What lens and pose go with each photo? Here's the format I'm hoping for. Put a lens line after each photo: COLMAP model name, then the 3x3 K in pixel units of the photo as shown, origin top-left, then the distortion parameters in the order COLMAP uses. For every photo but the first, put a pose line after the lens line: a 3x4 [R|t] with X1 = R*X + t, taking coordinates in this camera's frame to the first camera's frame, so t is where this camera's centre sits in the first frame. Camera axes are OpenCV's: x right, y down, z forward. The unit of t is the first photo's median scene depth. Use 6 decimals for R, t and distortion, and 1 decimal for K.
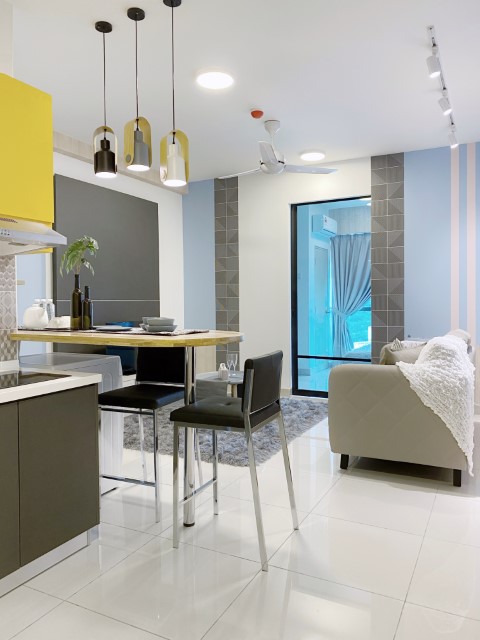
lens RADIAL K [[490.0, 0, 240.0], [0, 490.0, 320.0], [0, 0, 1]] dist [0.047900, -0.065083]
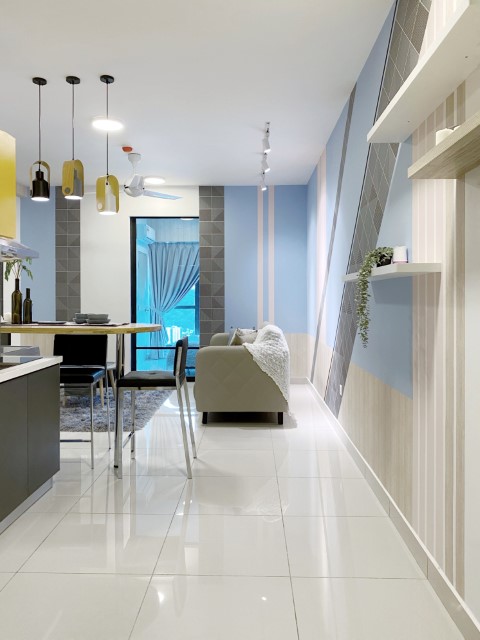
lens RADIAL K [[490.0, 0, 240.0], [0, 490.0, 320.0], [0, 0, 1]] dist [0.047900, -0.065083]
pose [[0.901310, -0.013176, 0.432975, -0.252479], [0.011631, 0.999913, 0.006216, 0.006326], [-0.433019, -0.000567, 0.901384, -0.238749]]
